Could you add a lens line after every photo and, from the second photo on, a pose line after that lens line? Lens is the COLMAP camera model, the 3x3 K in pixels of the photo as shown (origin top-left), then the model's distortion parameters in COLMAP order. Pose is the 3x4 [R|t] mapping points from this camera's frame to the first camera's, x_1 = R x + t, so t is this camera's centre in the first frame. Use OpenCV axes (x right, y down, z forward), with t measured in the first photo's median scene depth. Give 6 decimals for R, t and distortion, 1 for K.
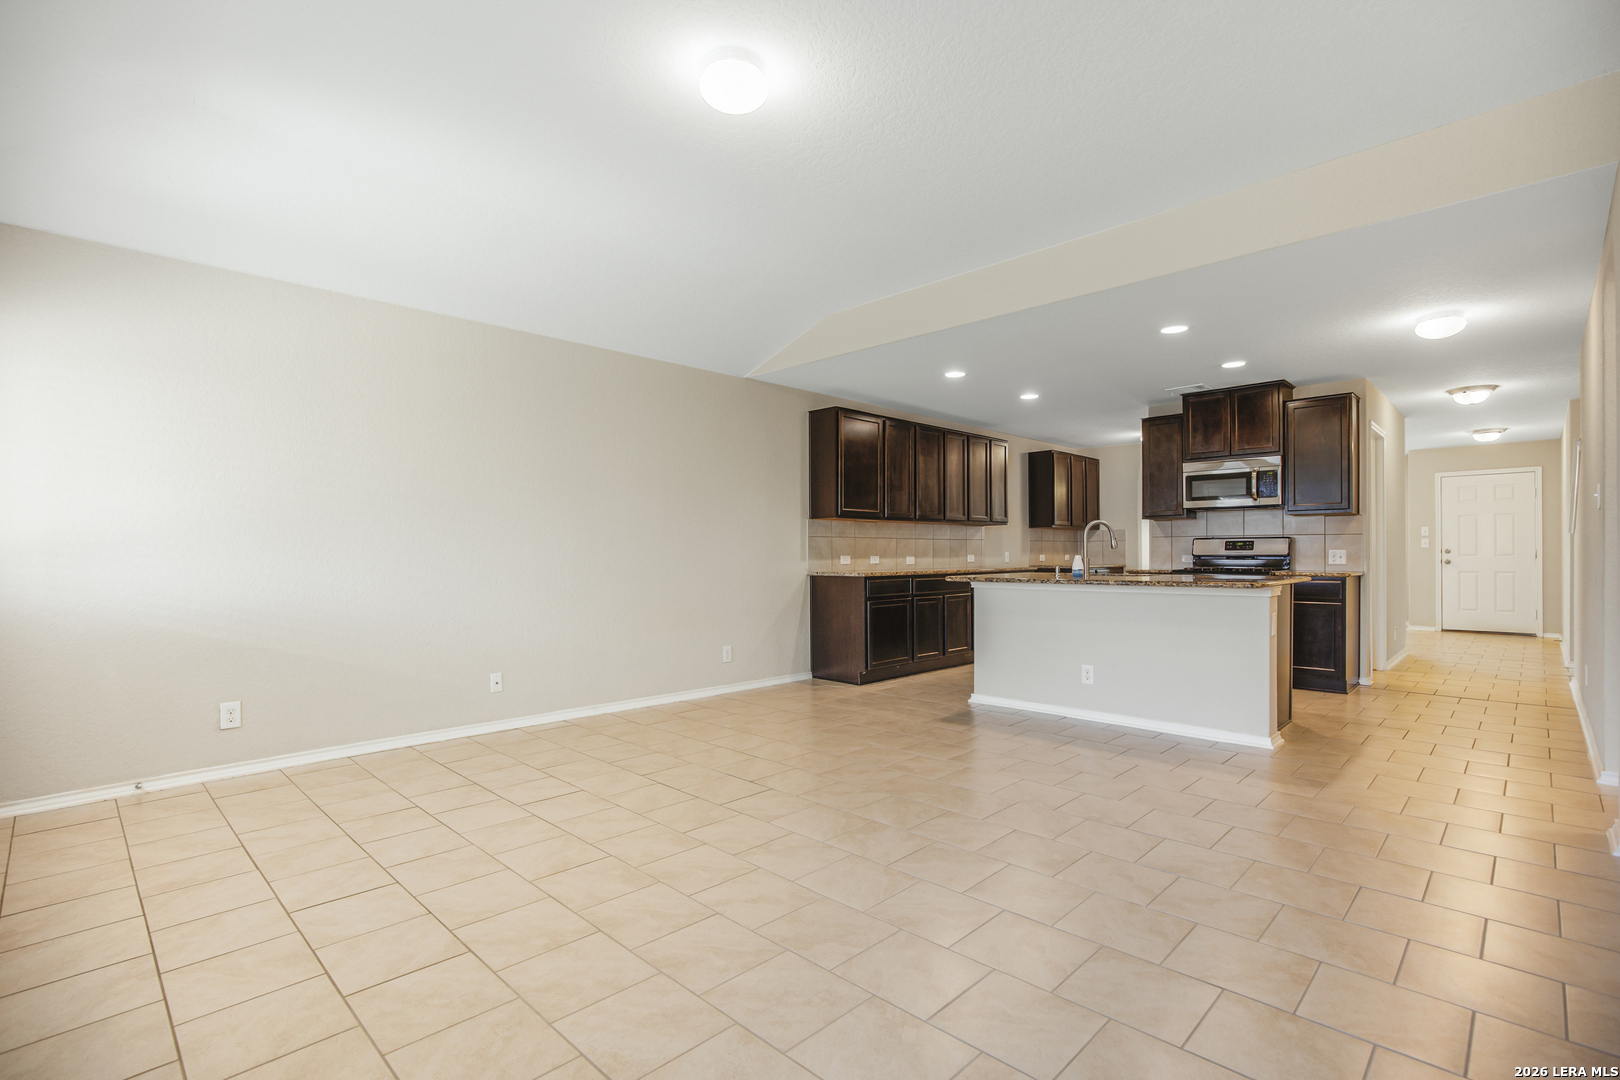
lens RADIAL K [[754.9, 0, 812.1], [0, 754.9, 549.3], [0, 0, 1]] dist [-0.003756, 0.000812]
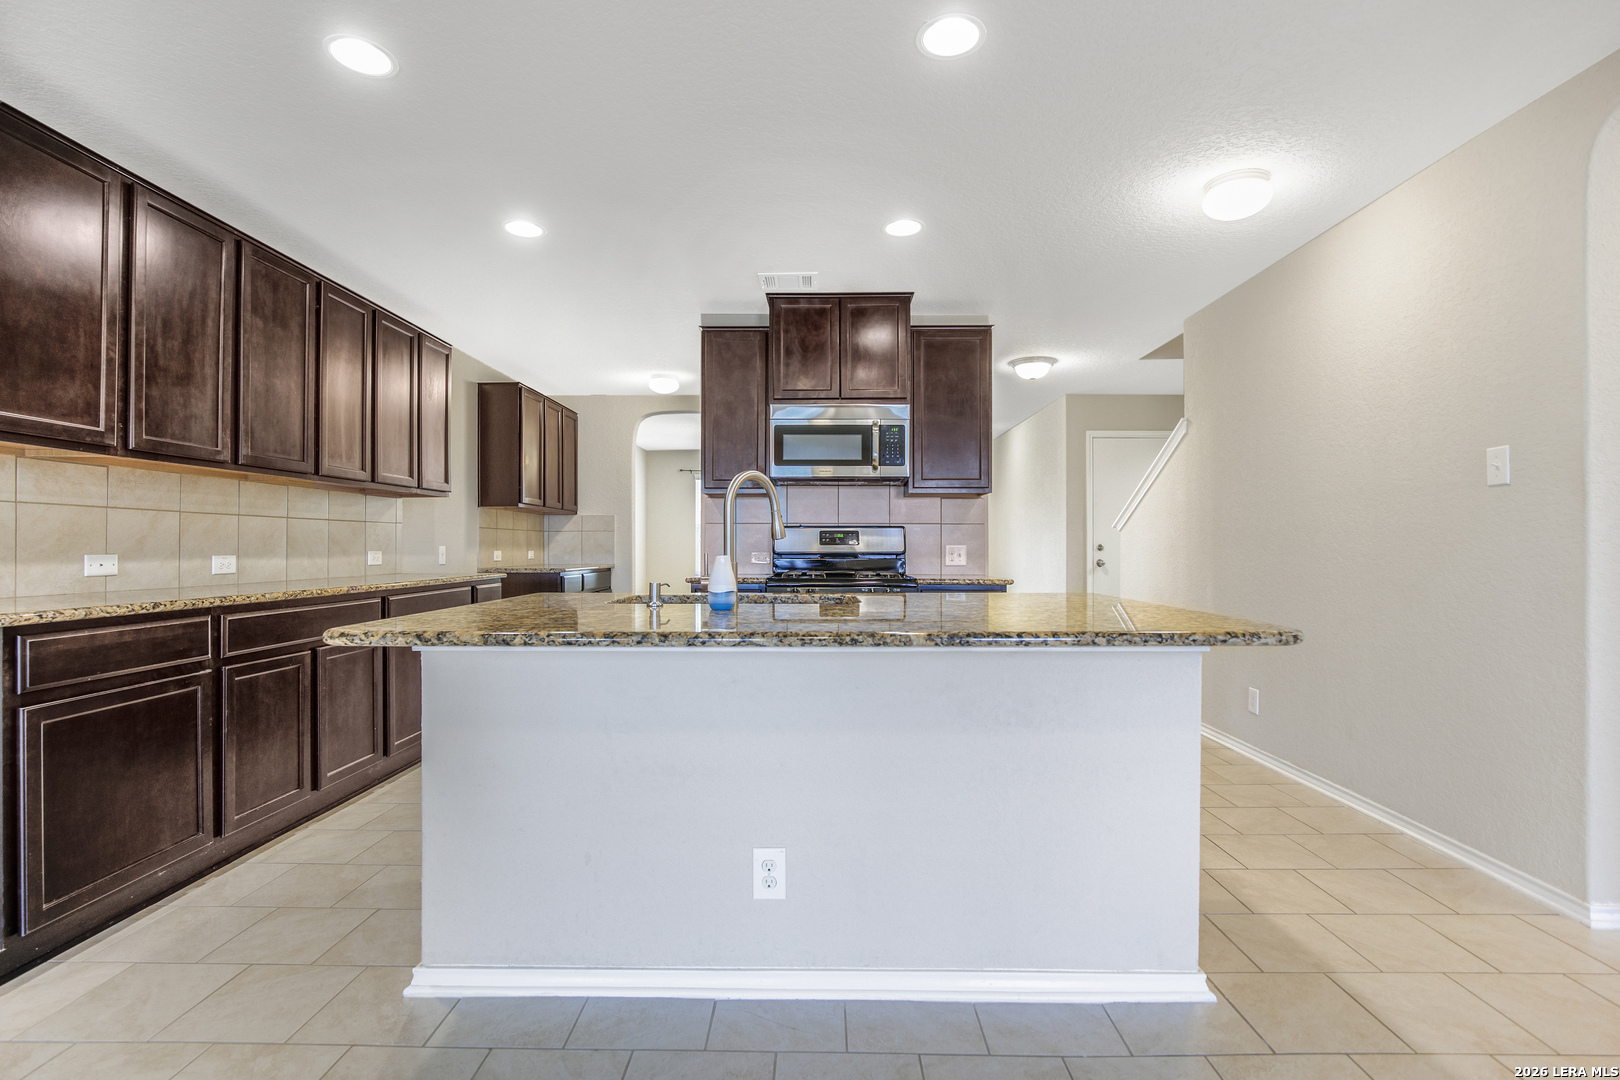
lens RADIAL K [[754.9, 0, 812.1], [0, 754.9, 546.8], [0, 0, 1]] dist [-0.003756, 0.000812]
pose [[0.723916, 0.004451, 0.689873, 0.083670], [-0.006936, 0.999976, 0.000827, 0.002133], [-0.689853, -0.005383, 0.723930, 0.498309]]
